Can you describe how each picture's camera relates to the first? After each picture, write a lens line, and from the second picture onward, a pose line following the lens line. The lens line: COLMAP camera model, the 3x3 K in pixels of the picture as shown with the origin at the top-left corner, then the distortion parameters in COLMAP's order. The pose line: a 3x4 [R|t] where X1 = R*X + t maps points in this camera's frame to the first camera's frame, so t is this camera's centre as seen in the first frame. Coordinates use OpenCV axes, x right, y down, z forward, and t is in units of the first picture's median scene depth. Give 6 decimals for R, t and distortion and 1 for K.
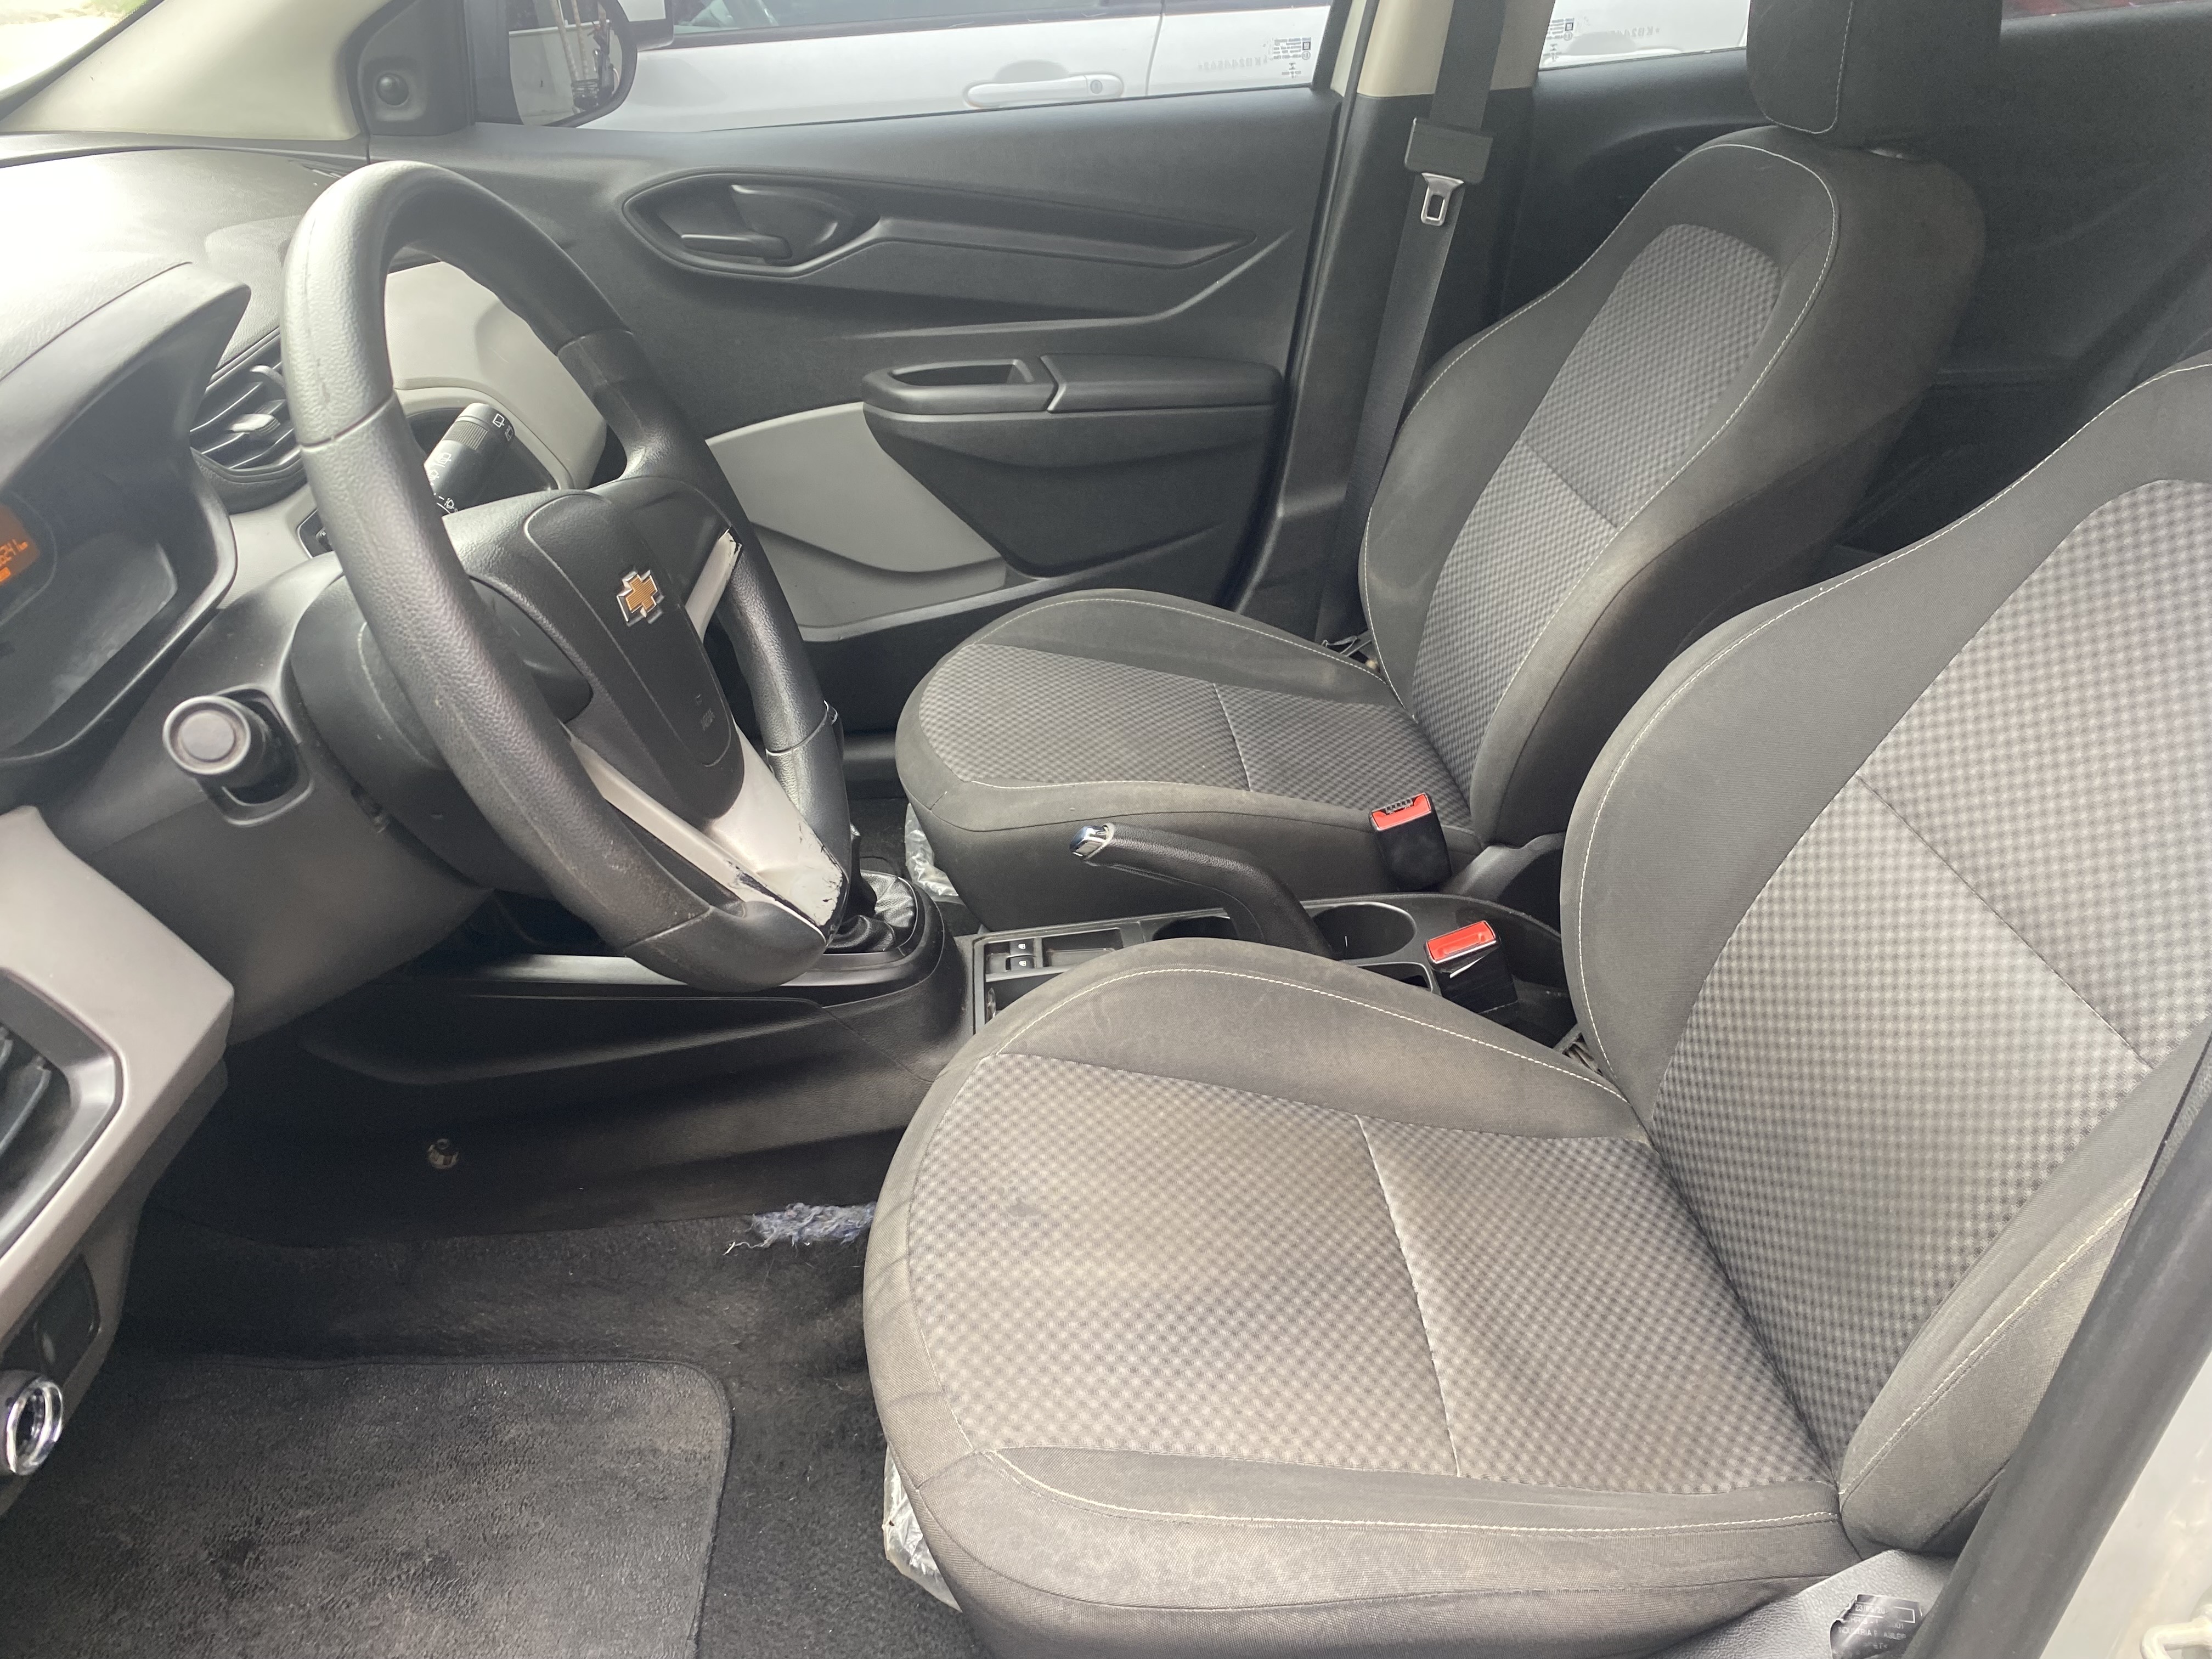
lens RADIAL K [[1703.0, 0, 1096.3], [0, 1703.0, 805.8], [0, 0, 1]] dist [0.031834, -0.038310]
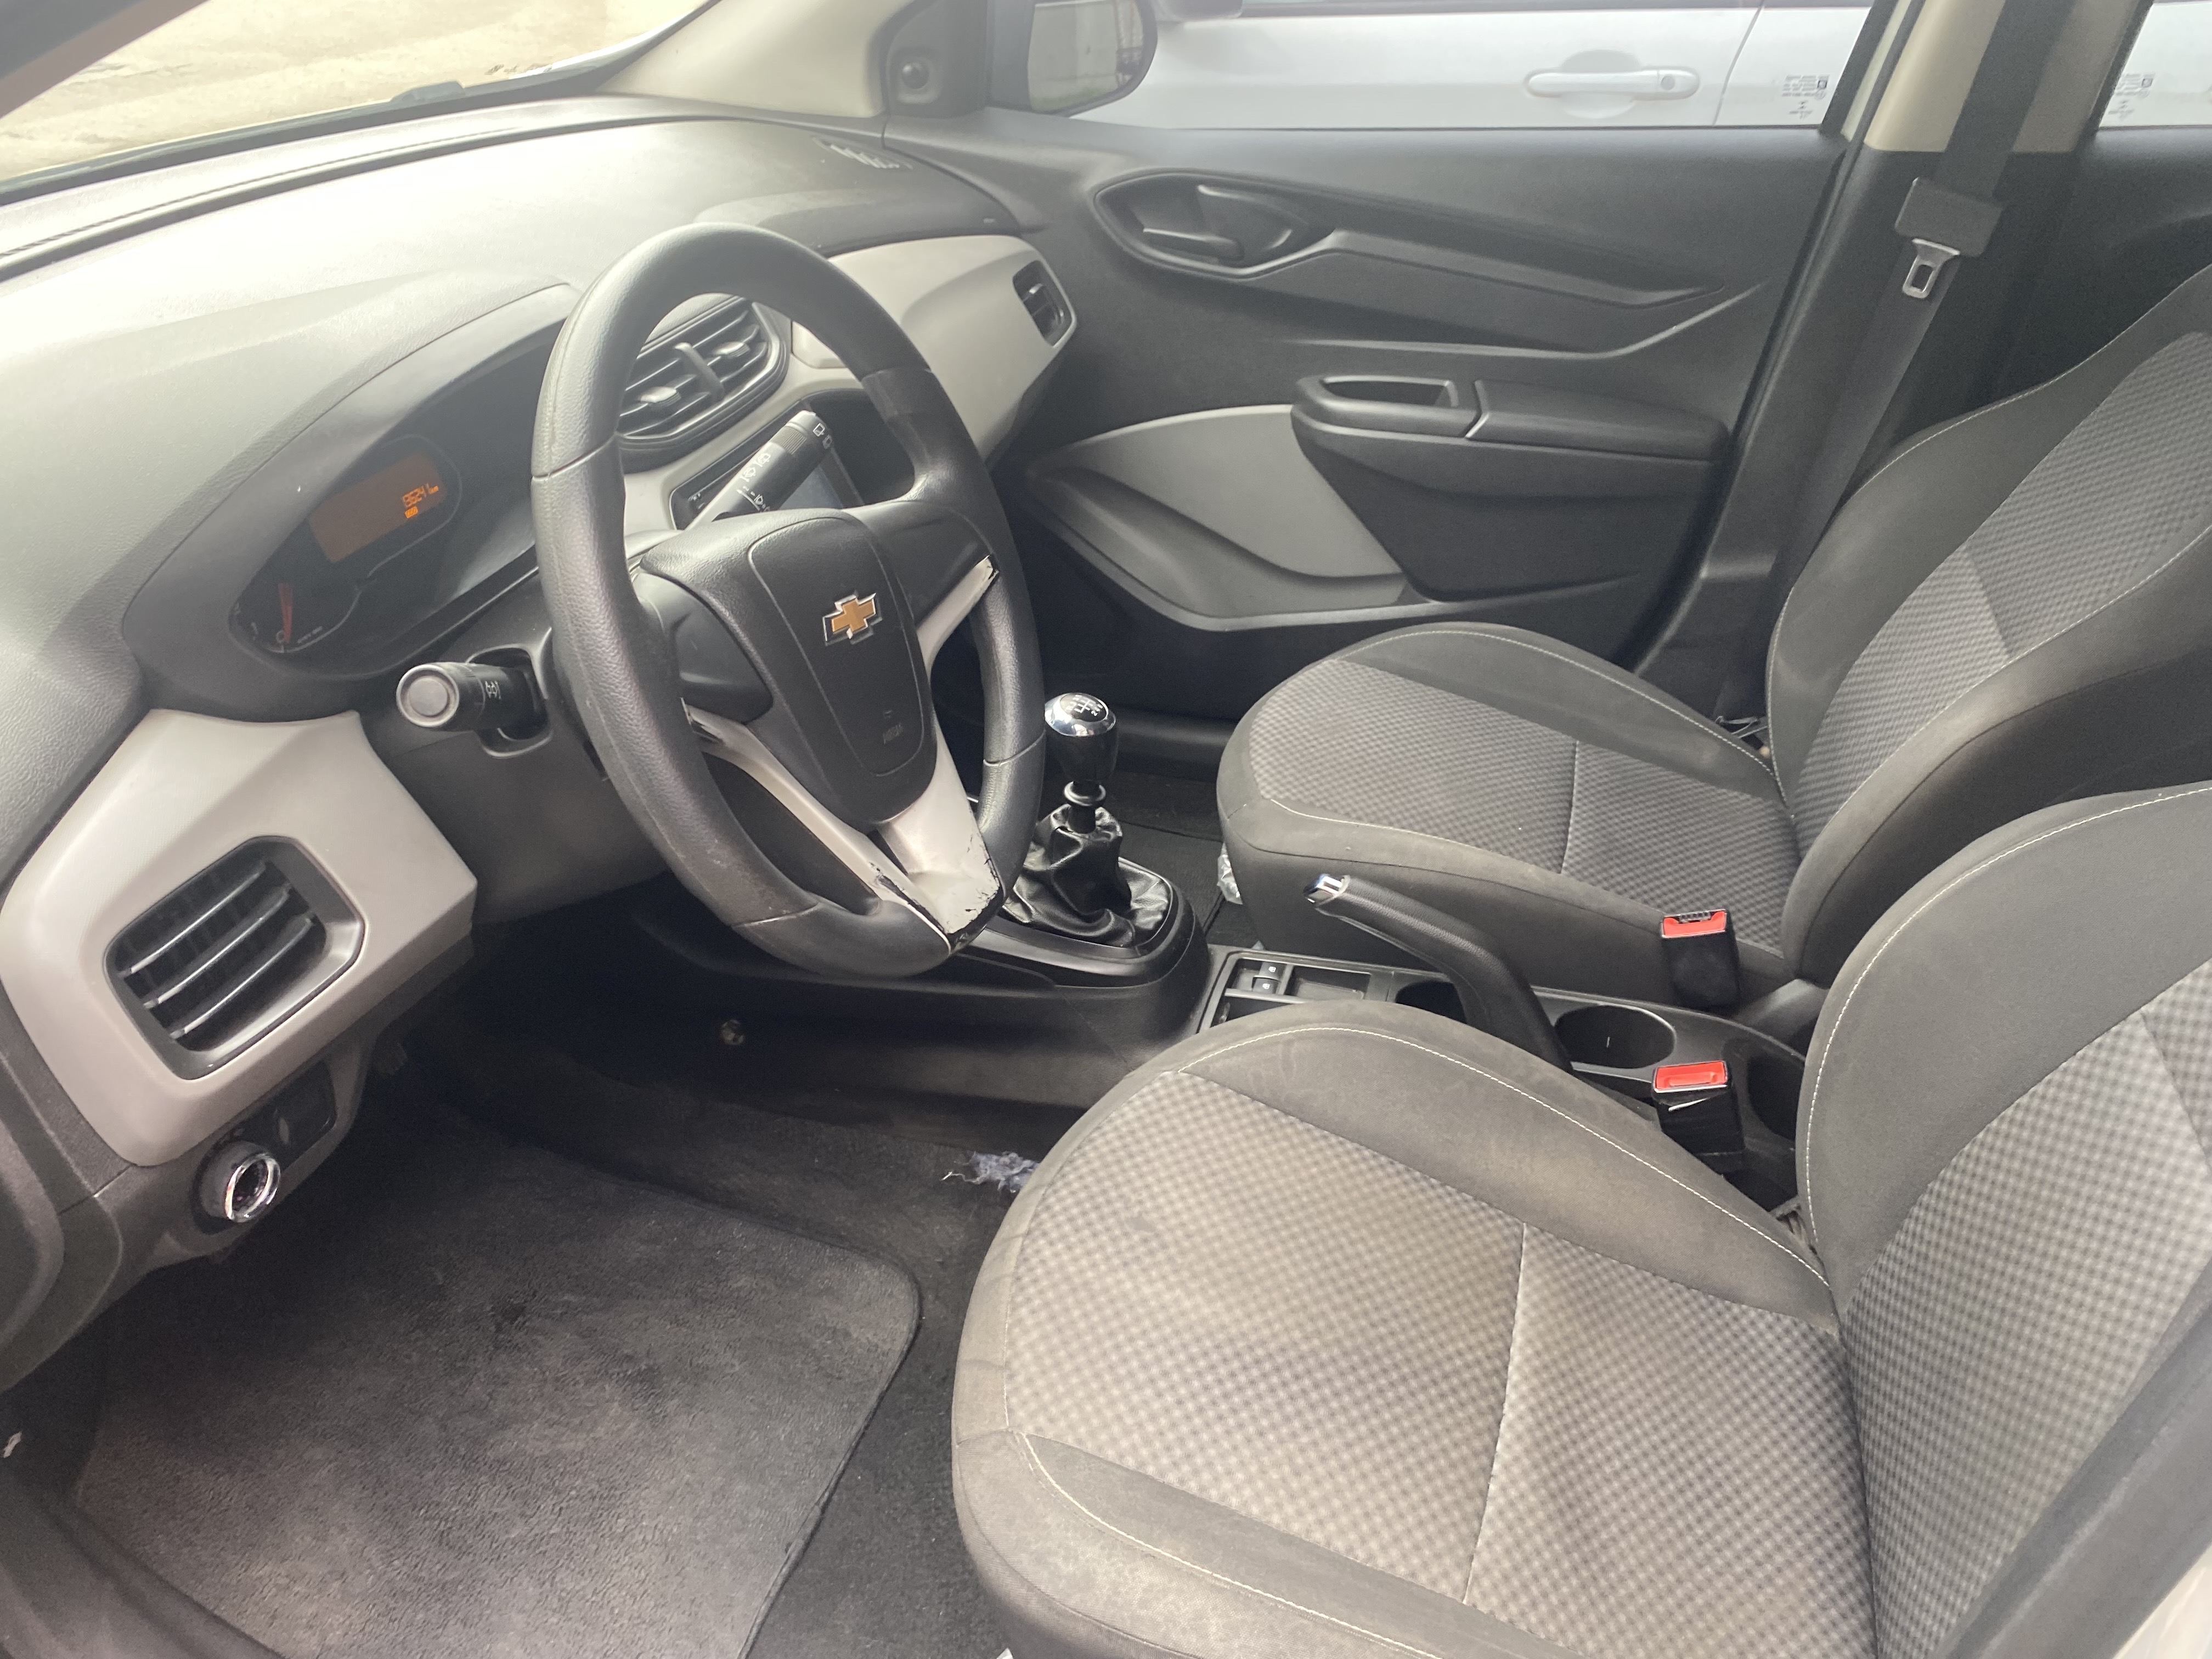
lens RADIAL K [[1703.0, 0, 1065.7], [0, 1703.0, 812.5], [0, 0, 1]] dist [0.031834, -0.038310]
pose [[0.928914, 0.200982, -0.311005, 0.160753], [-0.188547, 0.979575, 0.069882, -0.066885], [0.318698, -0.006275, 0.947836, -0.018393]]
